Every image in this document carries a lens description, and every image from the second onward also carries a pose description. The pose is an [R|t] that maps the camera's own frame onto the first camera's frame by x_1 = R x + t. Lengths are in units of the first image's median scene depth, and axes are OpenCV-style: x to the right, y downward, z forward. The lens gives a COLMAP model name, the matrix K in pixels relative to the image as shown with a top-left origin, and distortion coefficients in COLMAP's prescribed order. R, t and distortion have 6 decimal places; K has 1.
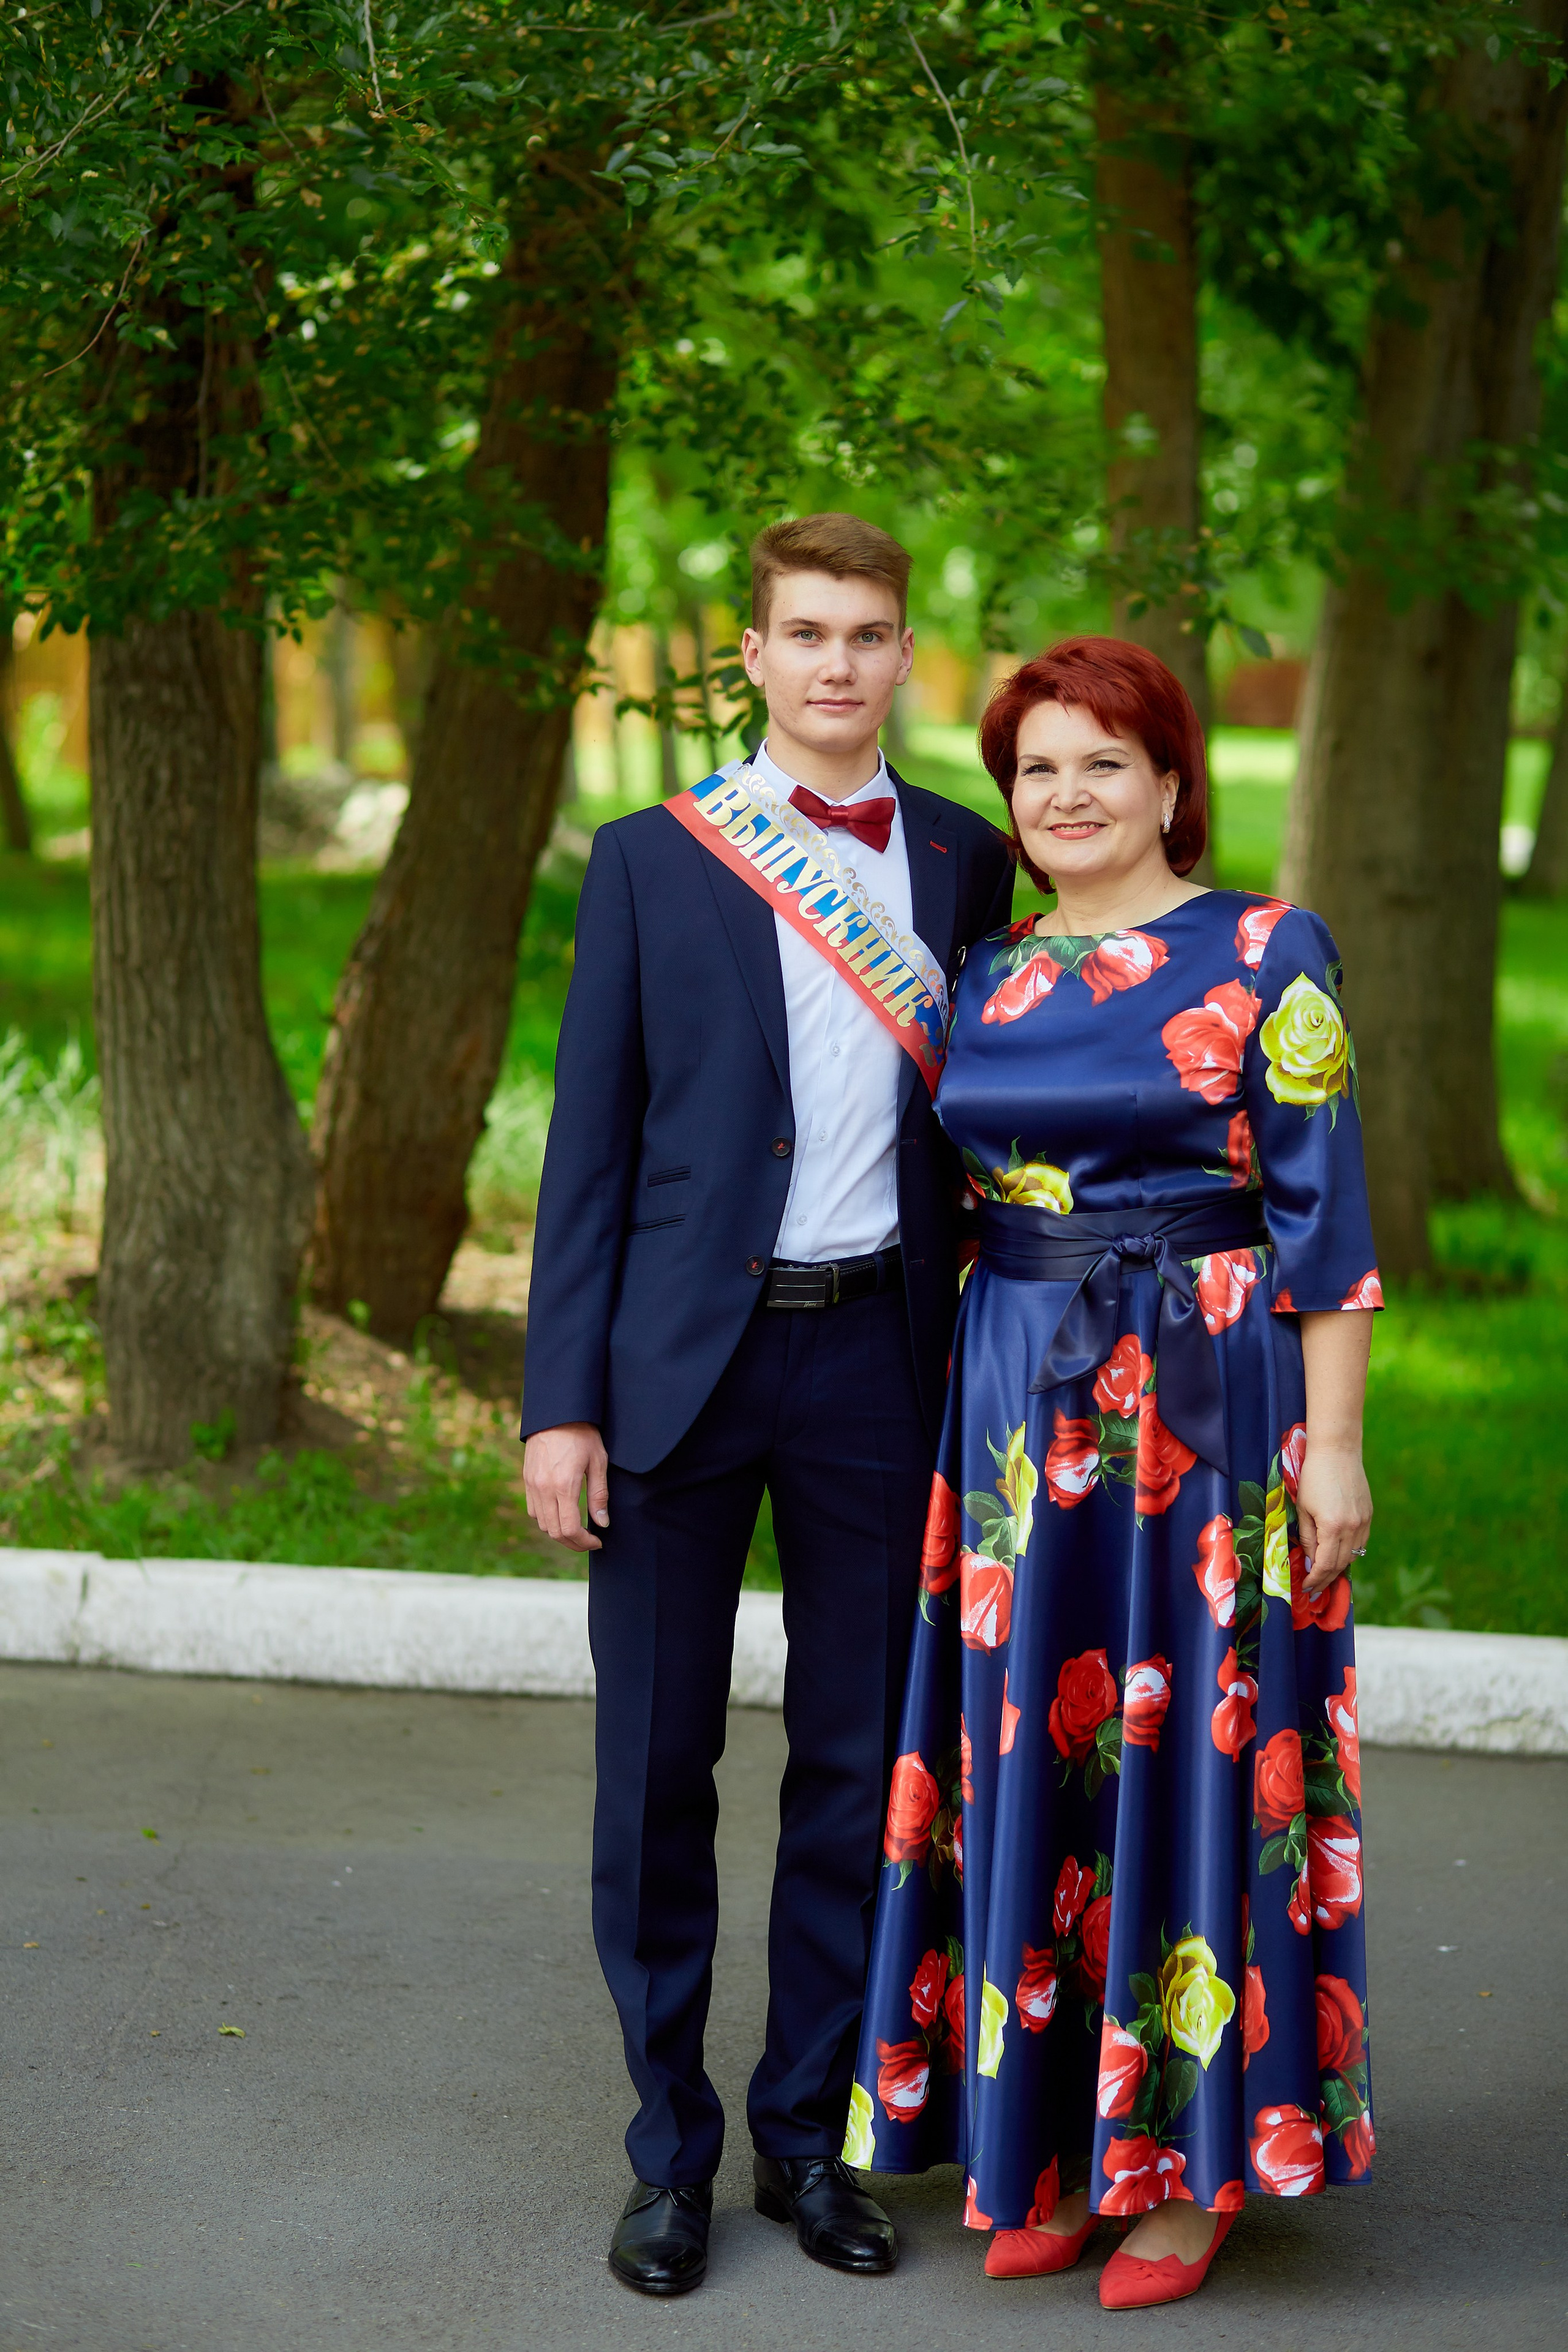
lens RADIAL K [[6141.0, 0, 758.4], [0, 6141.0, 1157.3], [0, 0, 1]] dist [0.174988, 0.000000]
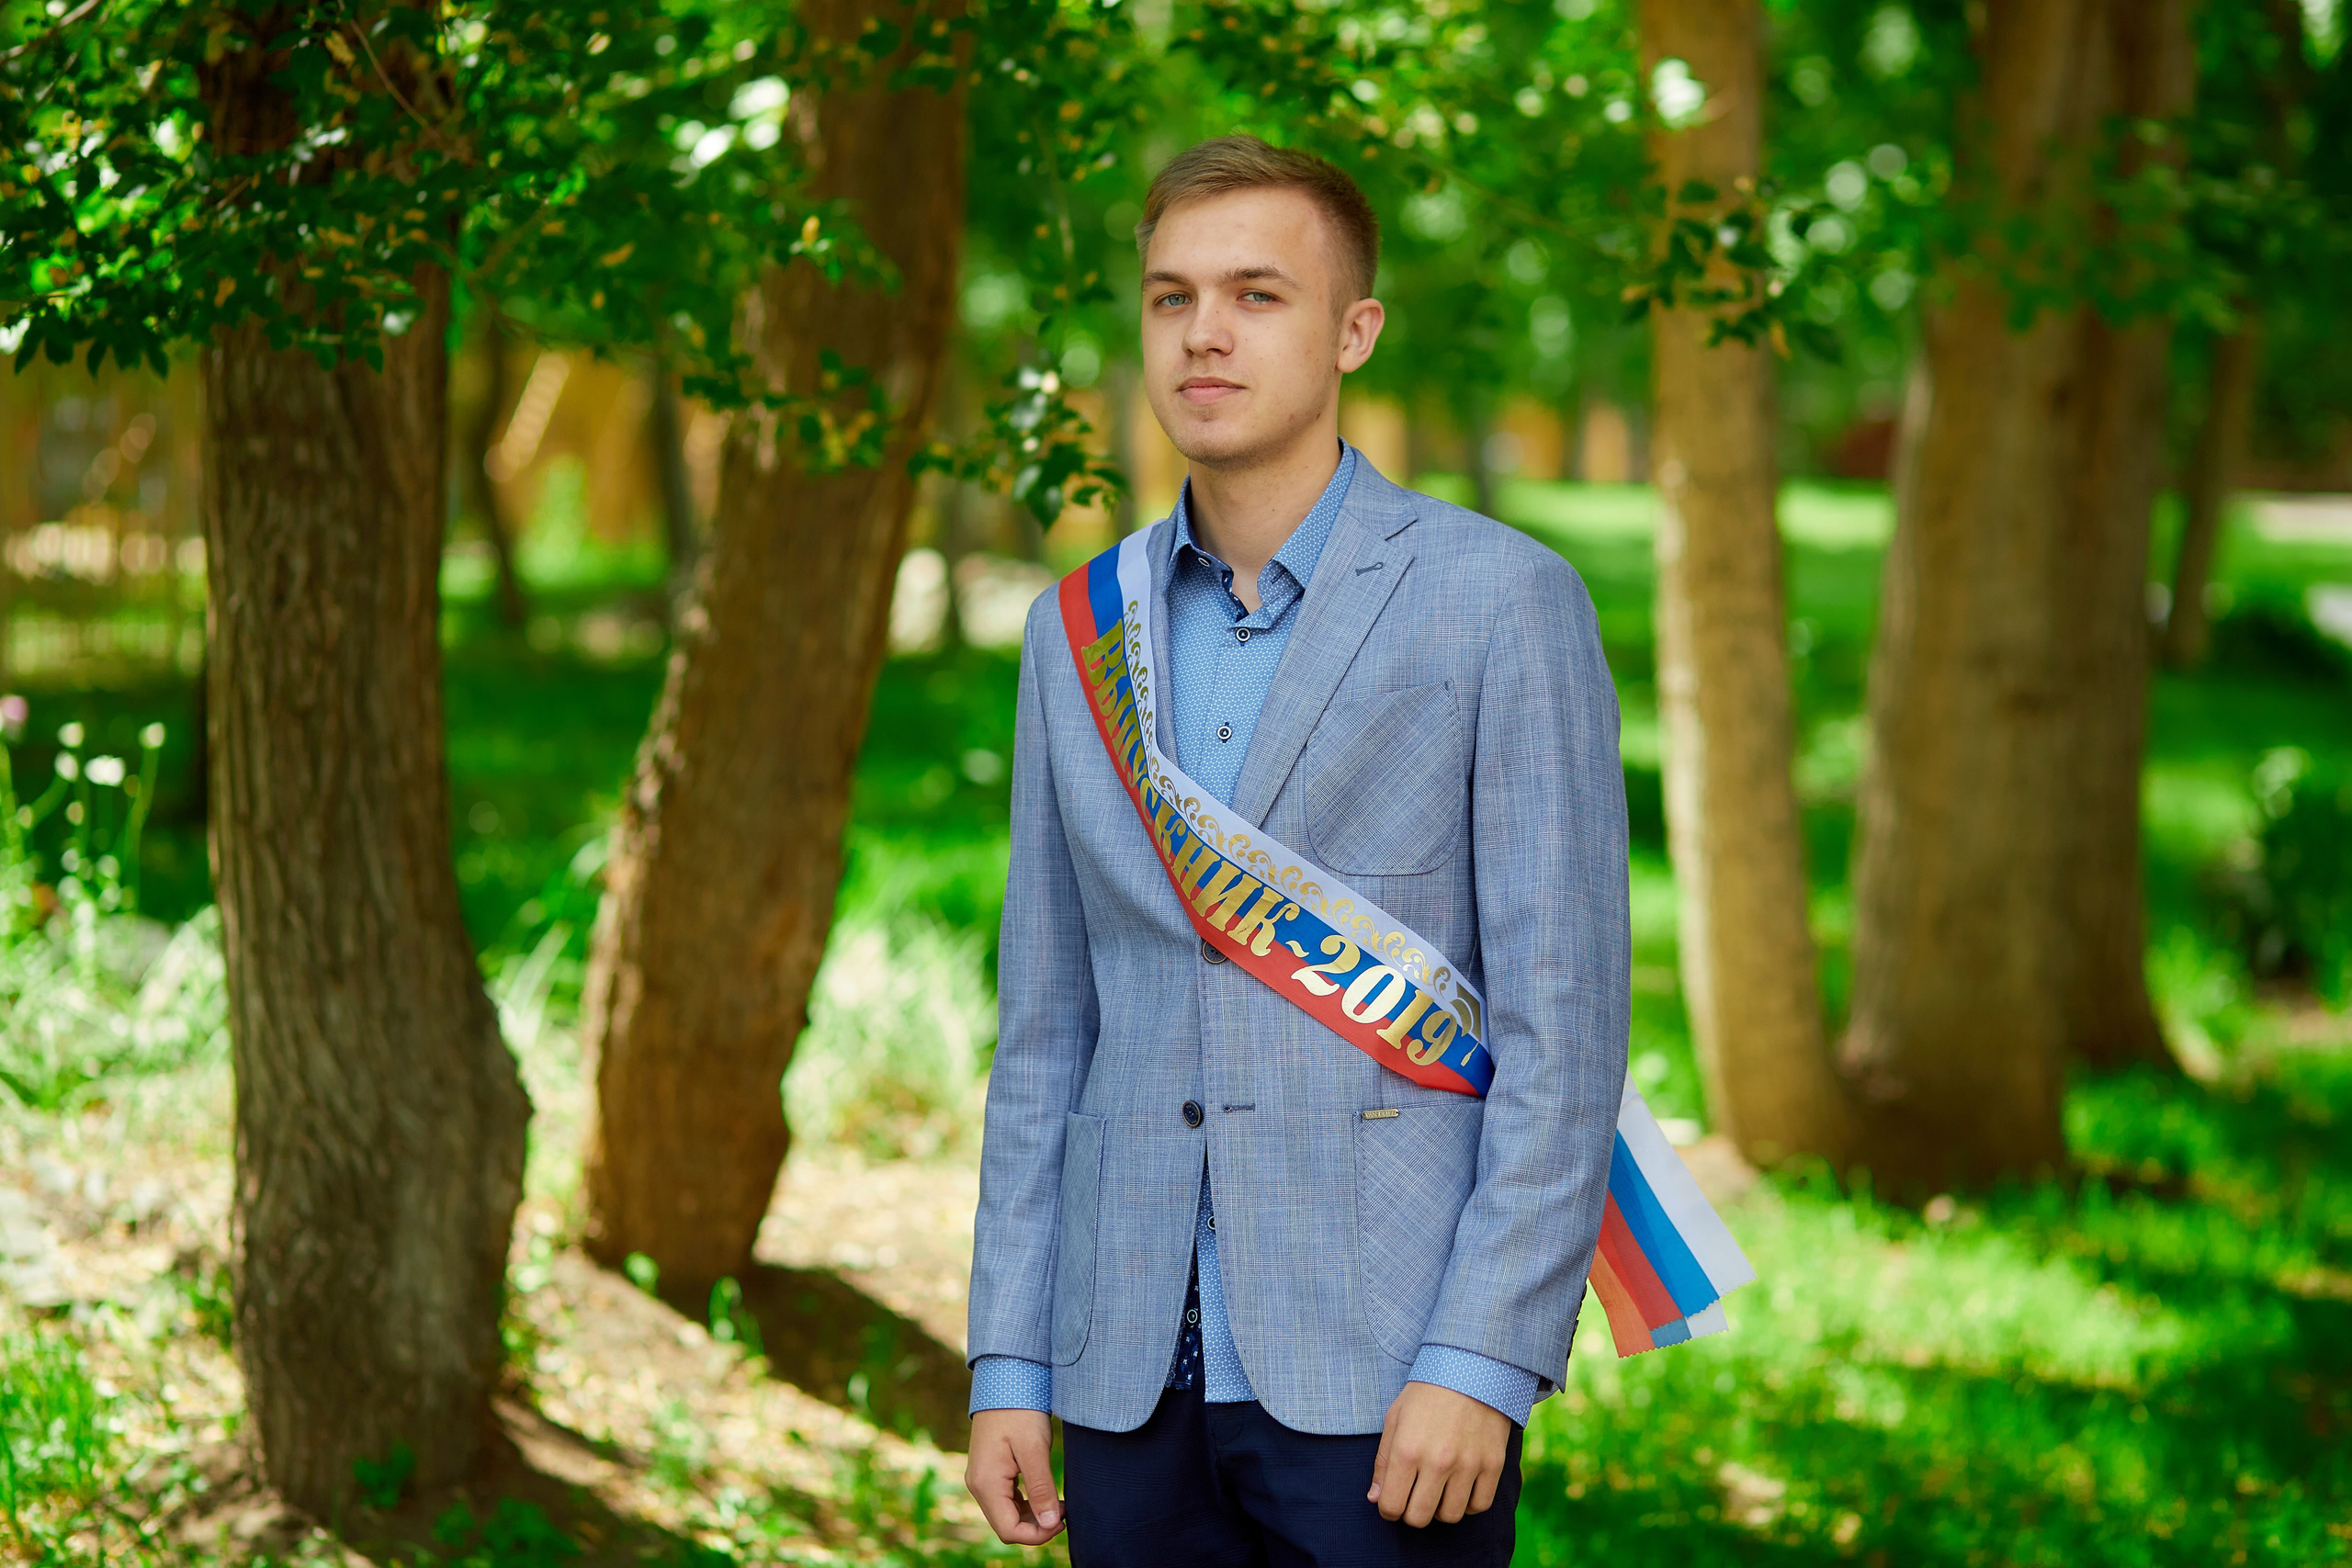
lens RADIAL K [[5884.1, 0, 1246.3], [0, 5884.1, 781.9], [0, 0, 1]] dist [-0.083270, 0.000000]
pose [[0.998762, -0.002685, -0.049664, 0.047665], [0.001765, 0.999826, -0.018566, -0.023635], [0.049705, 0.018455, 0.998593, 0.319723]]
